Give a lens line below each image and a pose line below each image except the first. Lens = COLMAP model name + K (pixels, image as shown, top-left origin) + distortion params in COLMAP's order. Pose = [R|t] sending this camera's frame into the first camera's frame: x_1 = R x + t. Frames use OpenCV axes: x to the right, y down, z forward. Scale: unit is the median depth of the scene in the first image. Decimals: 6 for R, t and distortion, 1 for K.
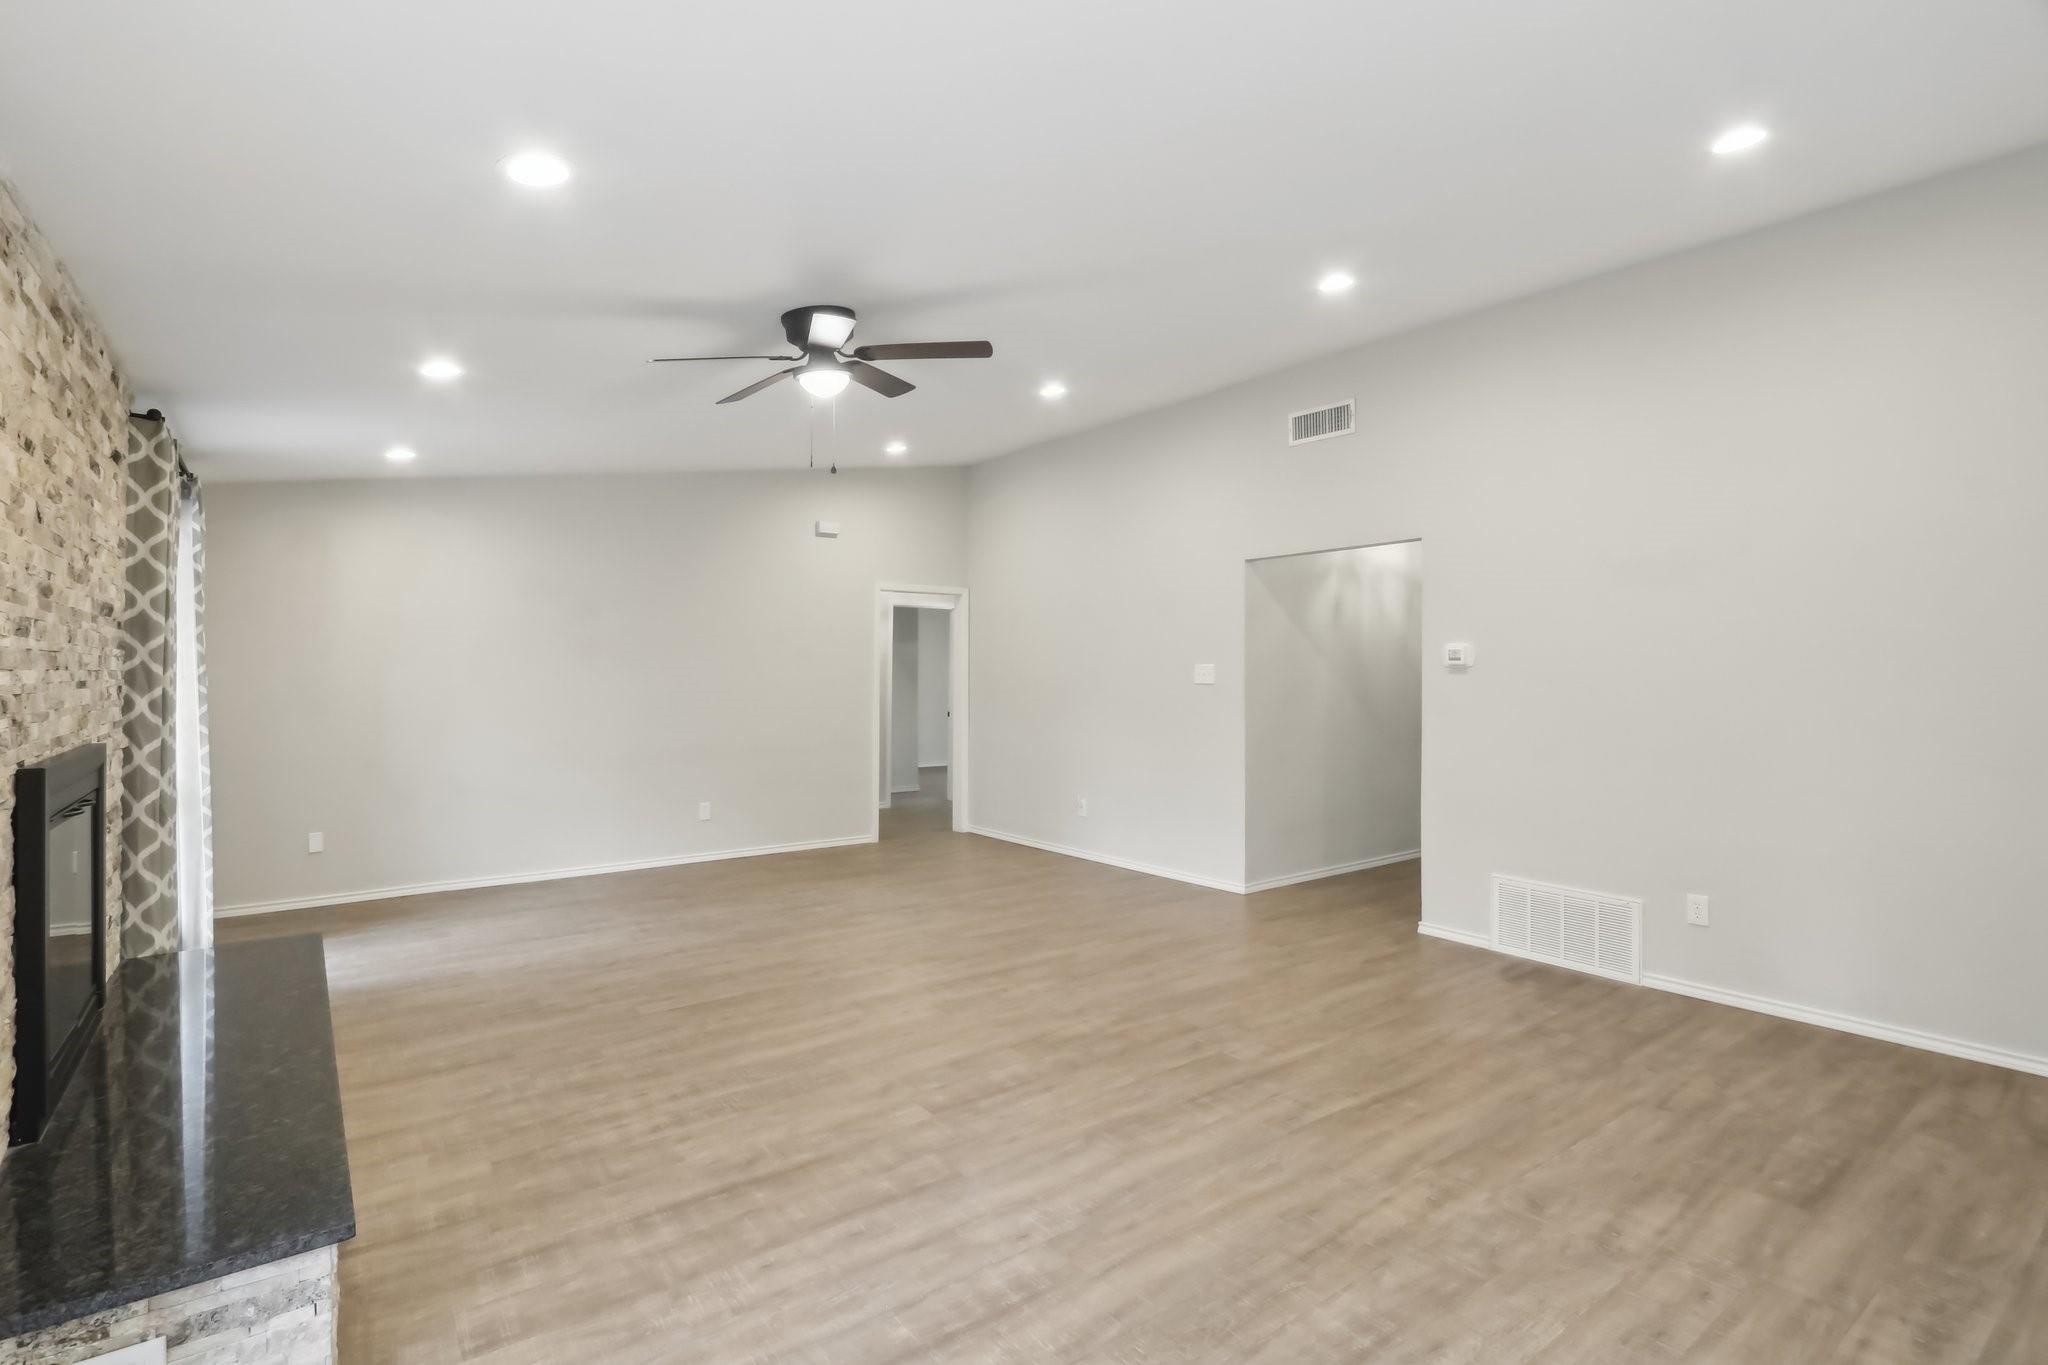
lens RADIAL K [[983.4, 0, 1006.2], [0, 983.4, 657.4], [0, 0, 1]] dist [-0.019635, 0.001260]
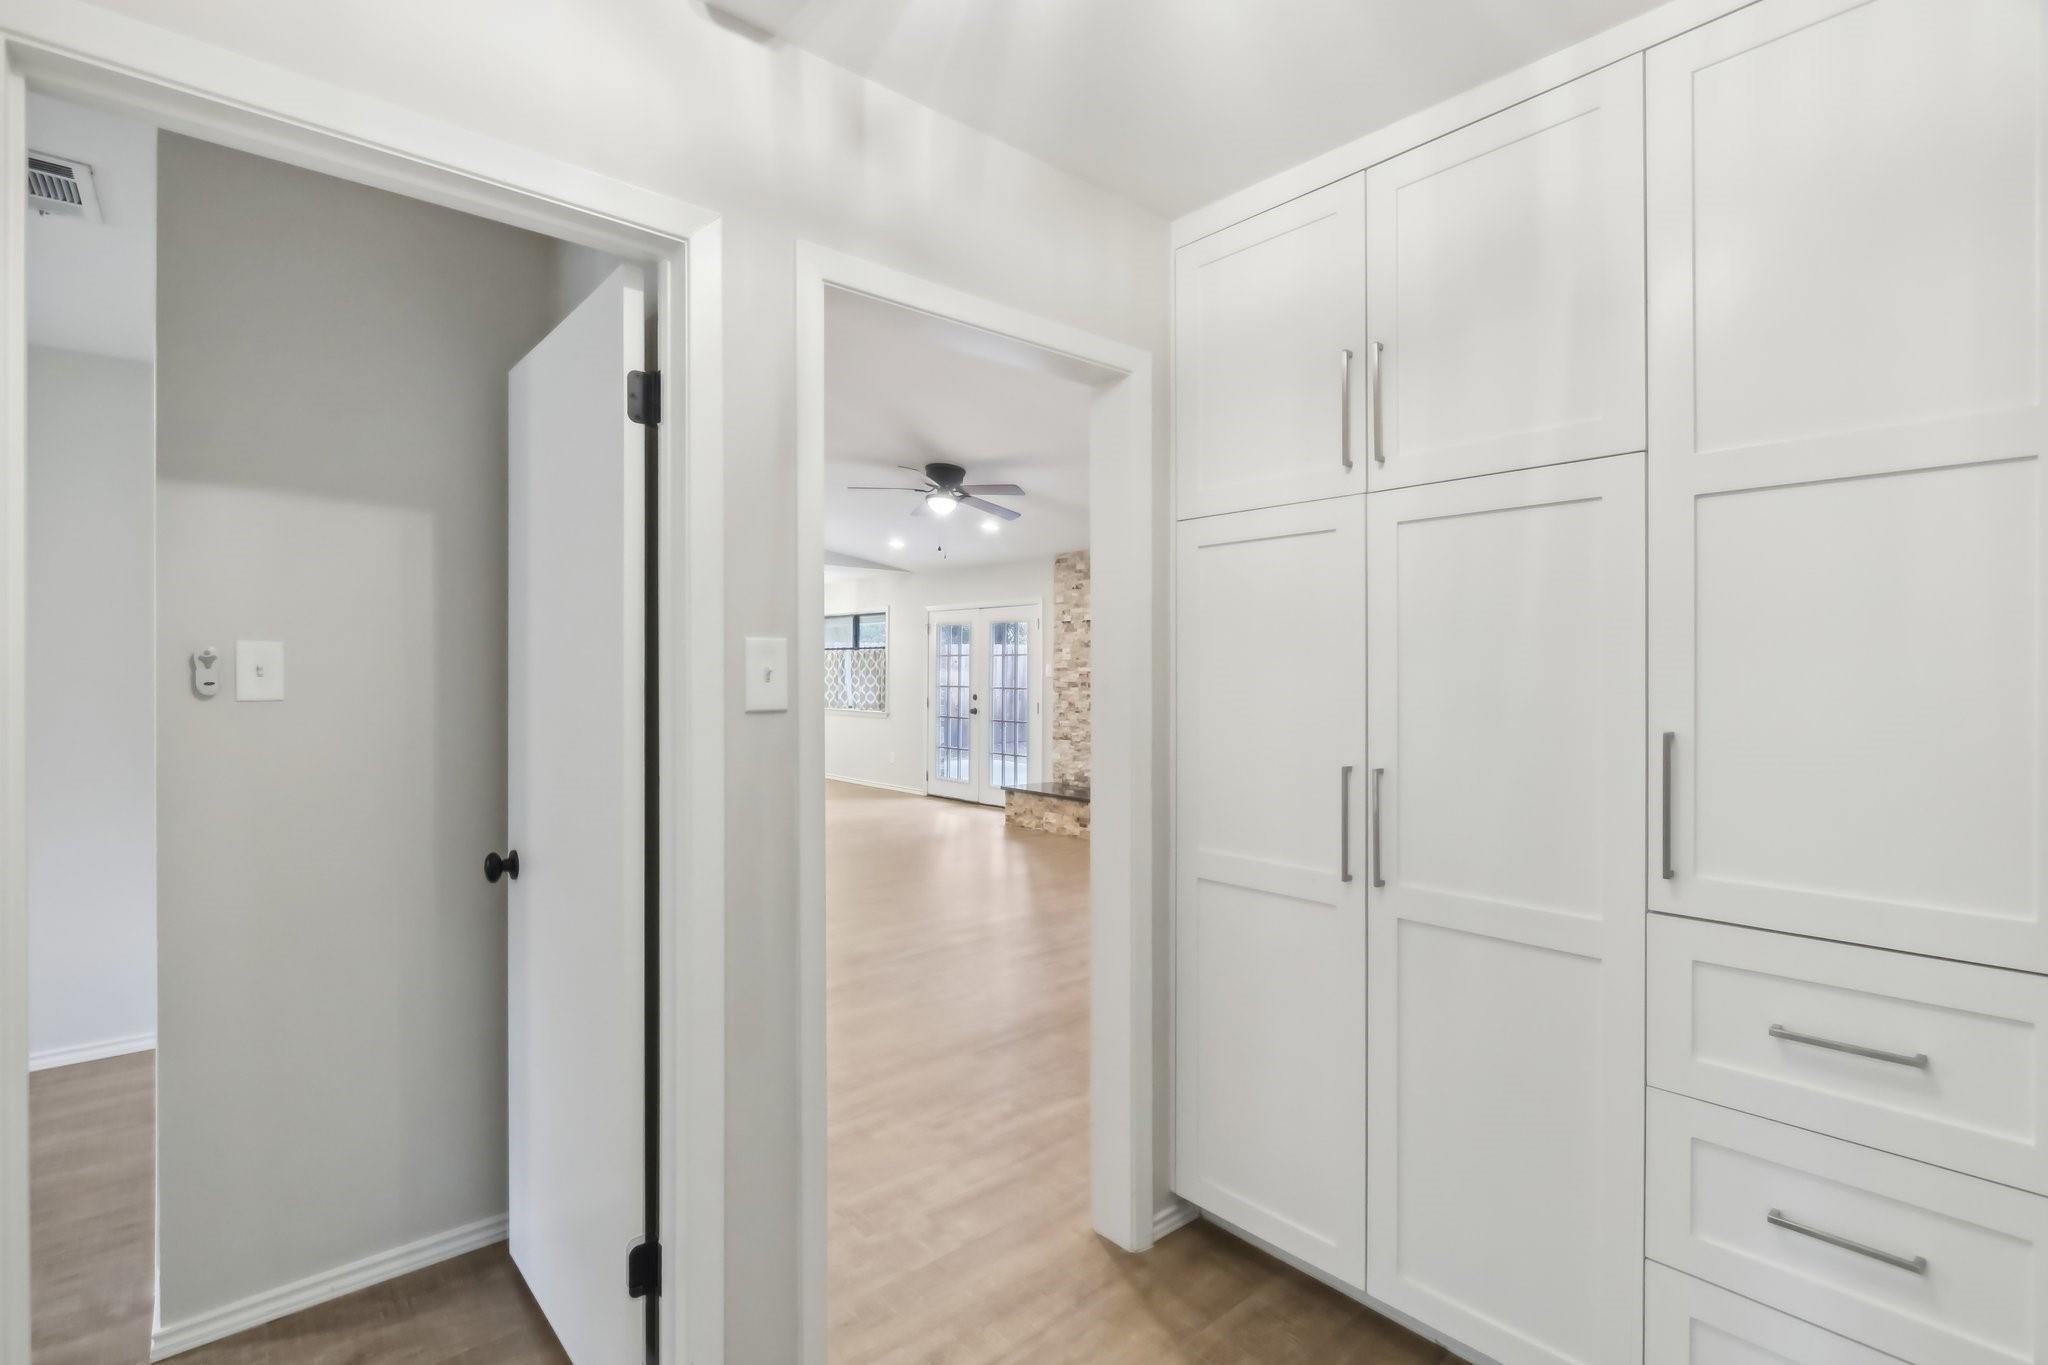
lens RADIAL K [[948.0, 0, 1024.0], [0, 948.0, 682.5], [0, 0, 1]] dist [-0.000150, 0.000145]
pose [[-0.995465, -0.001583, -0.095113, -0.179374], [-0.001413, 0.999997, -0.001849, 0.047627], [0.095116, -0.001707, -0.995465, 2.873217]]
